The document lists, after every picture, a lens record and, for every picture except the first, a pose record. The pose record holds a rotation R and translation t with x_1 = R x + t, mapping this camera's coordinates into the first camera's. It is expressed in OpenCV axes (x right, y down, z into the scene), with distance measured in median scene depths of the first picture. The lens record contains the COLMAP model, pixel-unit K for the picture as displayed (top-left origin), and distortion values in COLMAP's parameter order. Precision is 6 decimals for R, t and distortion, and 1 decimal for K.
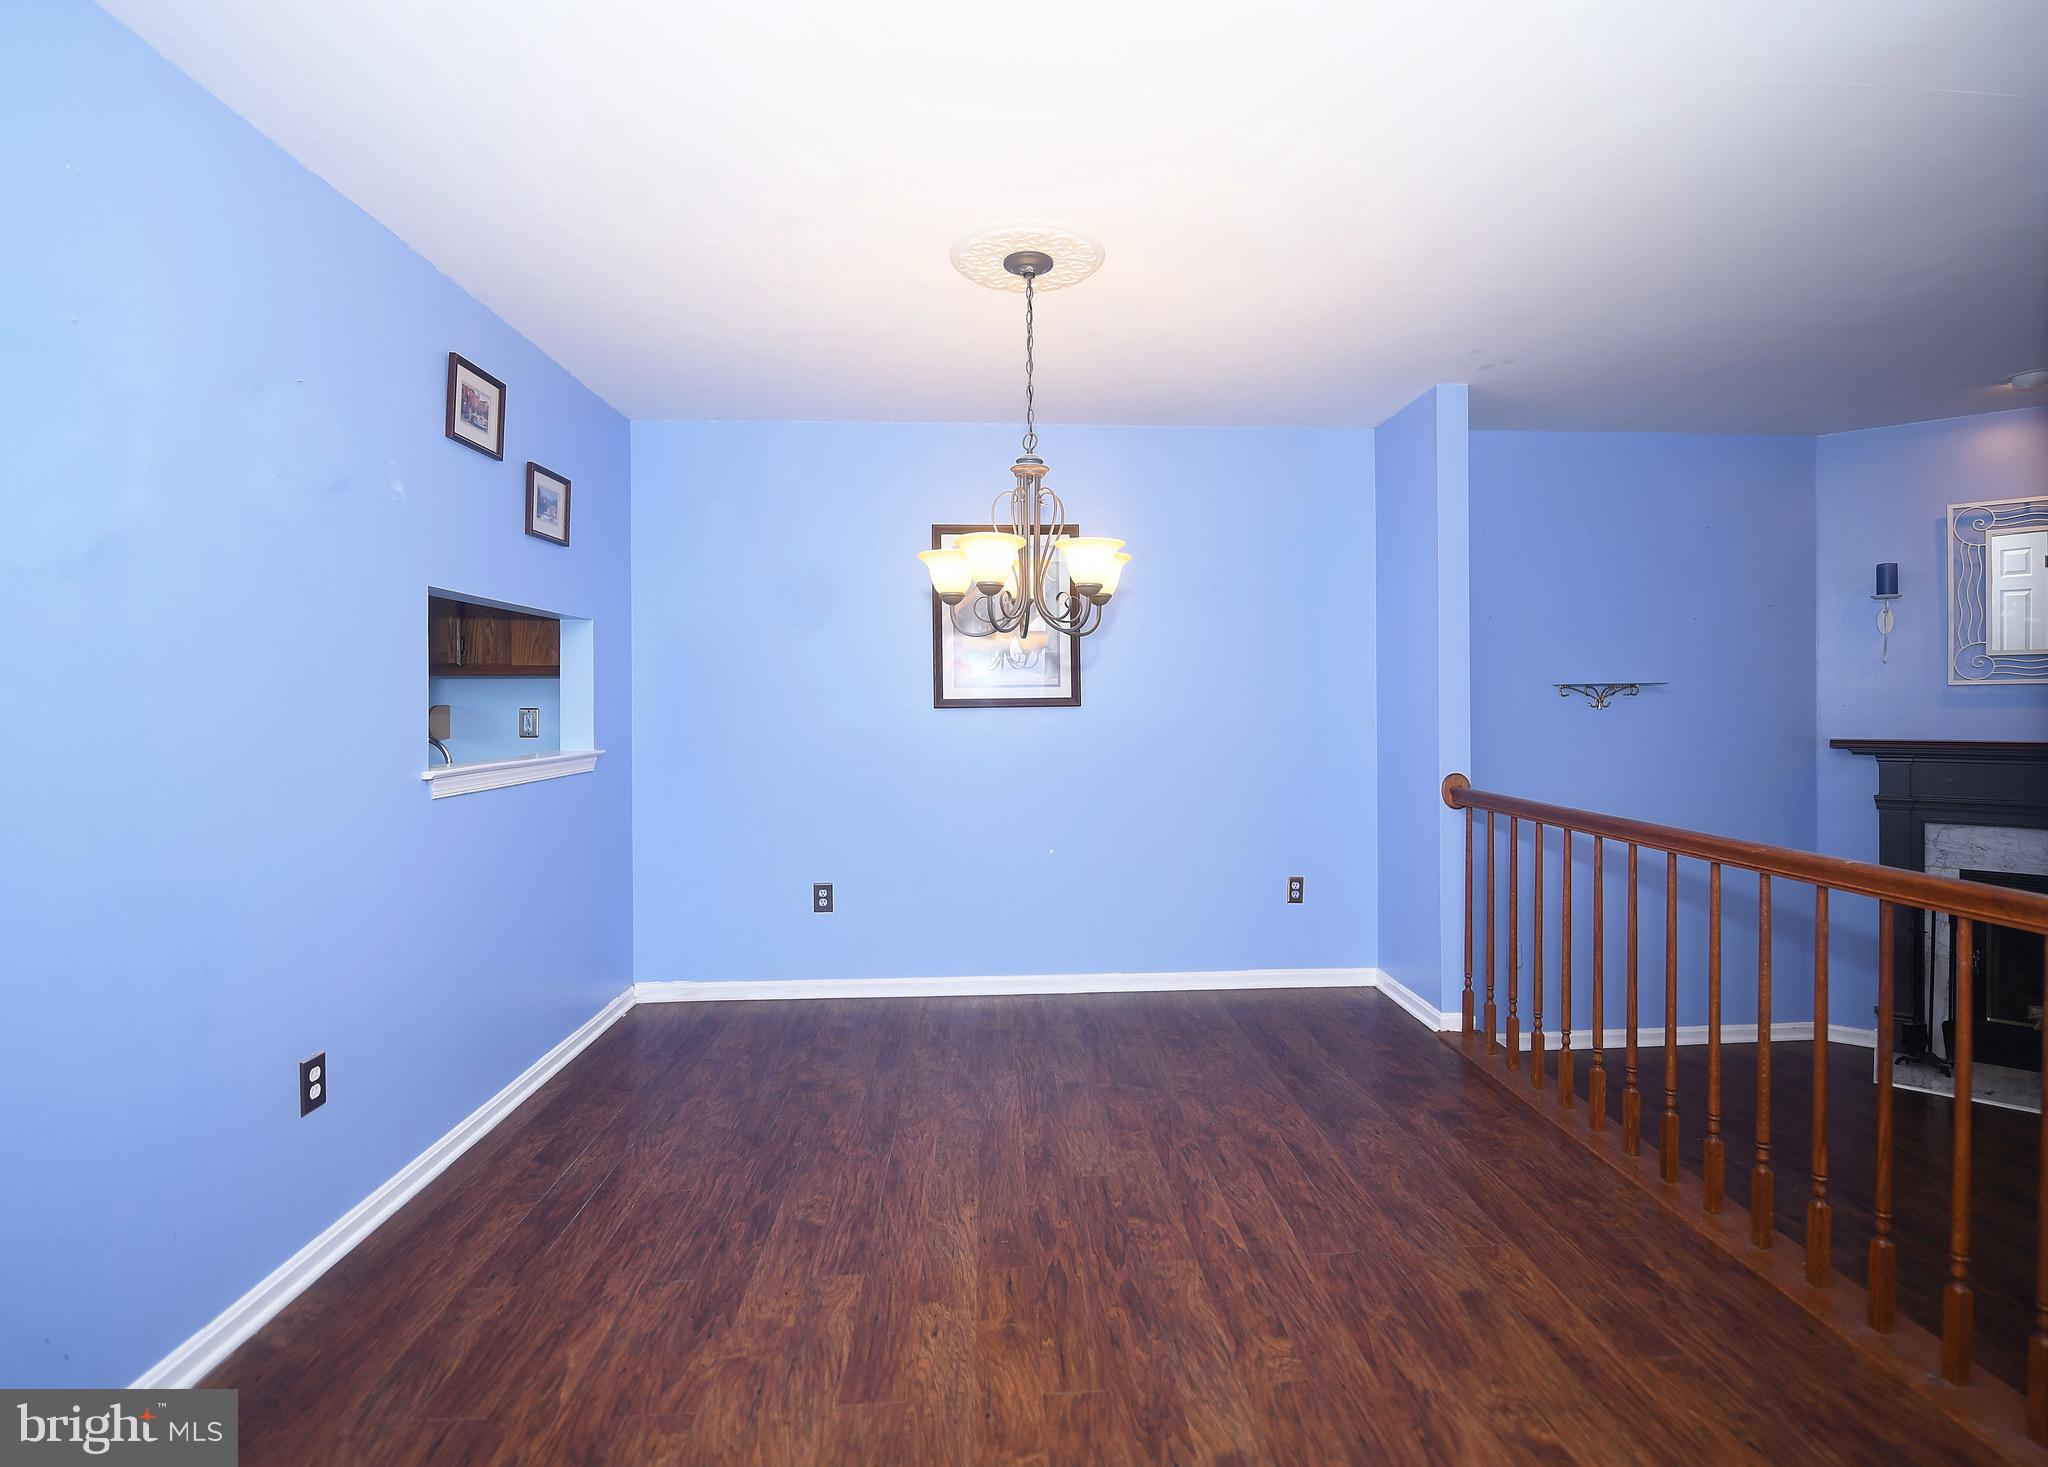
lens RADIAL K [[973.3, 0, 1021.0], [0, 973.3, 718.0], [0, 0, 1]] dist [-0.010054, -0.003771]
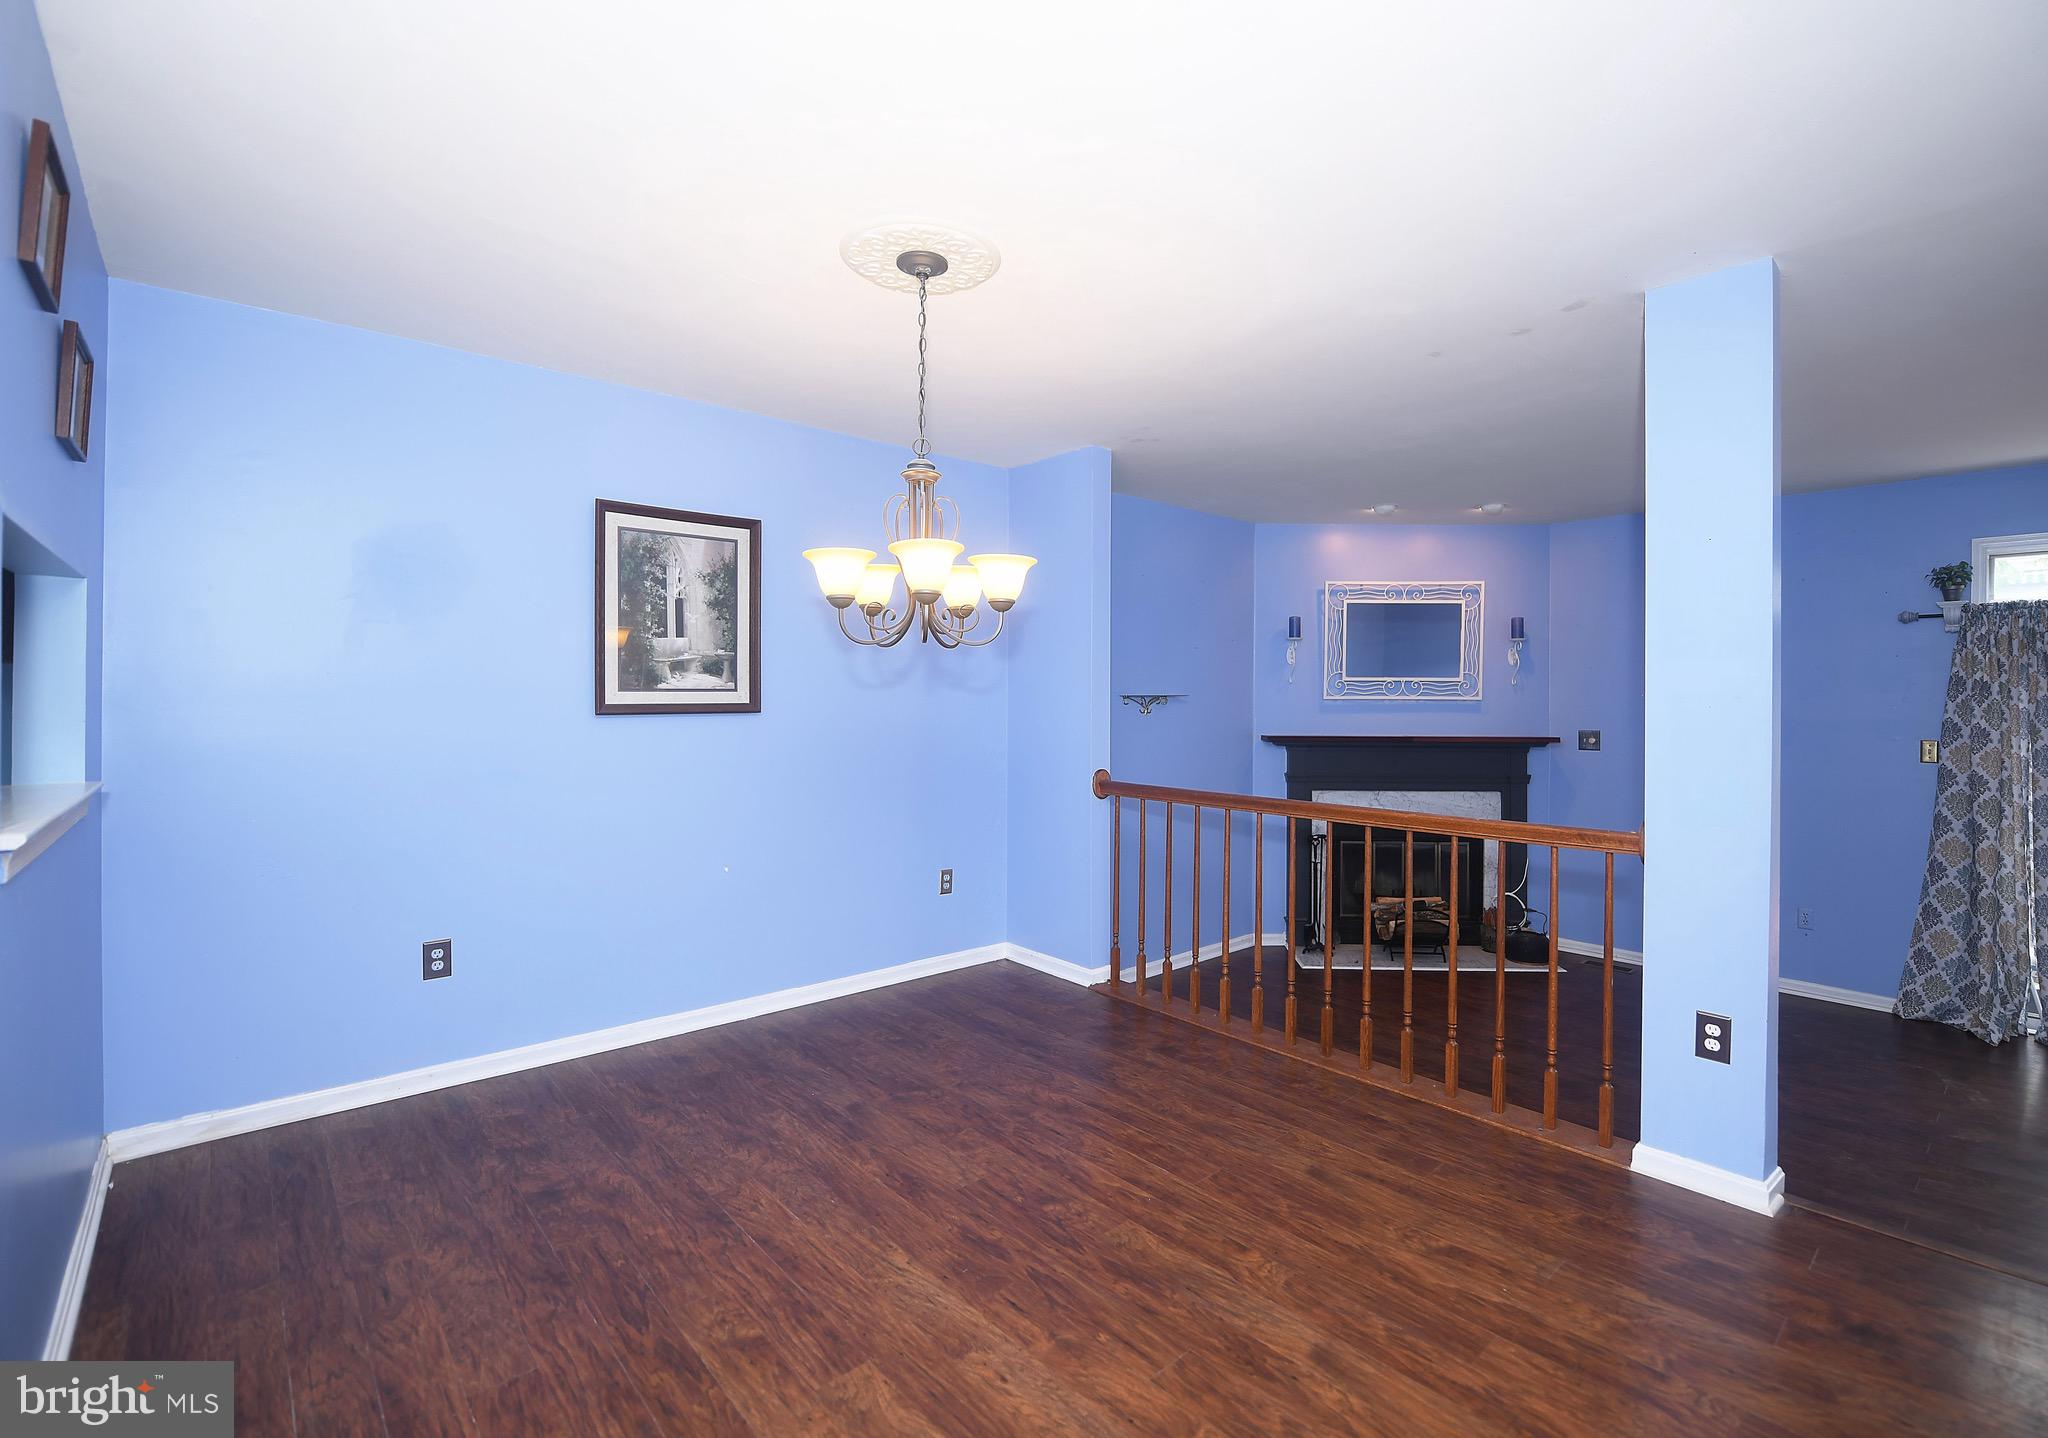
lens RADIAL K [[941.1, 0, 1027.6], [0, 941.1, 710.1], [0, 0, 1]] dist [-0.015667, -0.002258]
pose [[0.777762, 0.001032, 0.628558, -0.442696], [0.001664, 0.999992, -0.003700, -0.015139], [-0.628557, 0.003924, 0.777754, 0.180988]]
